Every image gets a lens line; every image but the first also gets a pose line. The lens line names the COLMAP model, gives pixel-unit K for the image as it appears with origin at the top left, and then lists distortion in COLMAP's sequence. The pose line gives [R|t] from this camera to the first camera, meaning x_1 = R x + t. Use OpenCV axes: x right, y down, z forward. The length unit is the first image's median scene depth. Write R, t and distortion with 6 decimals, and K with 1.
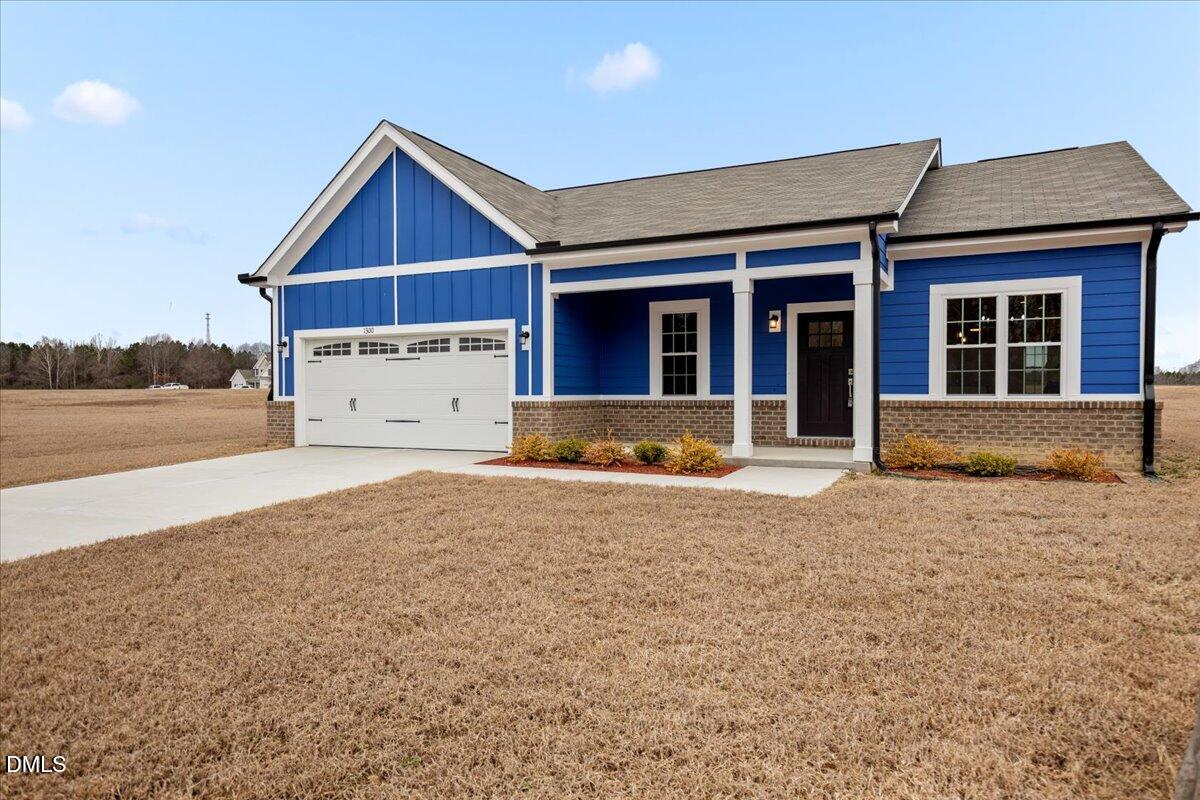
lens RADIAL K [[785.7, 0, 599.4], [0, 785.7, 414.4], [0, 0, 1]] dist [0.008060, 0.002925]
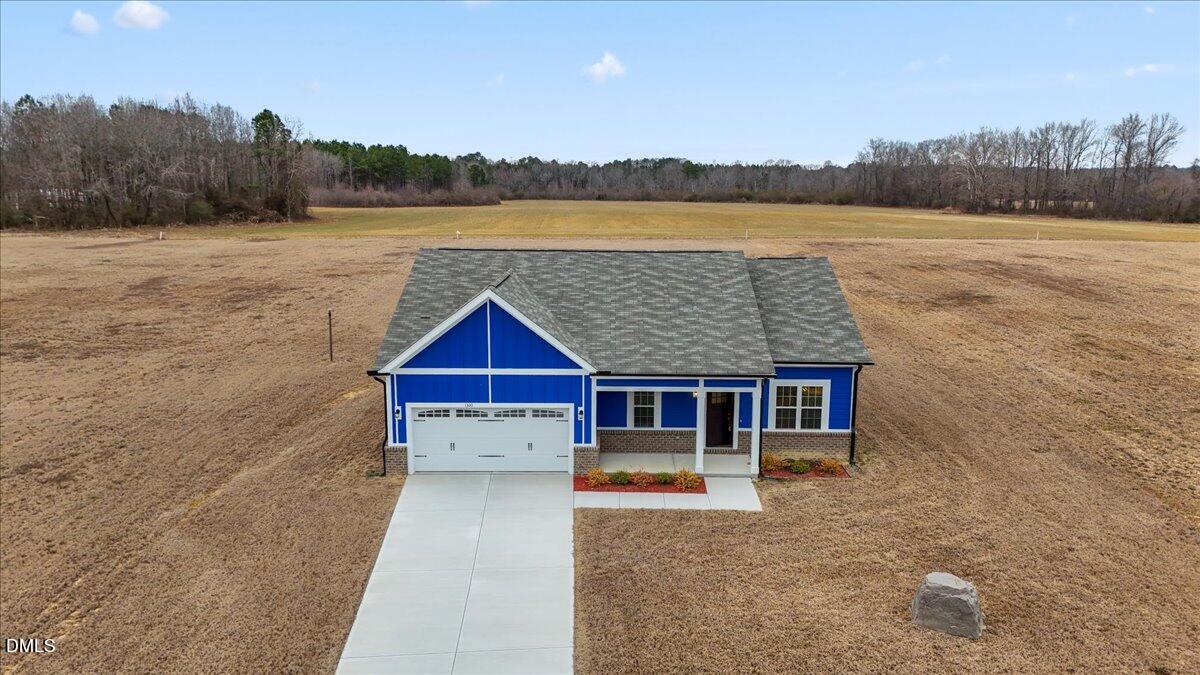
lens RADIAL K [[868.8, 0, 600.0], [0, 868.8, 337.5], [0, 0, 1]] dist [0.092536, -0.093236]
pose [[0.897860, -0.075037, 0.433839, -0.916338], [0.005861, 0.987319, 0.158638, -0.591972], [-0.440241, -0.139892, 0.886915, -0.798629]]
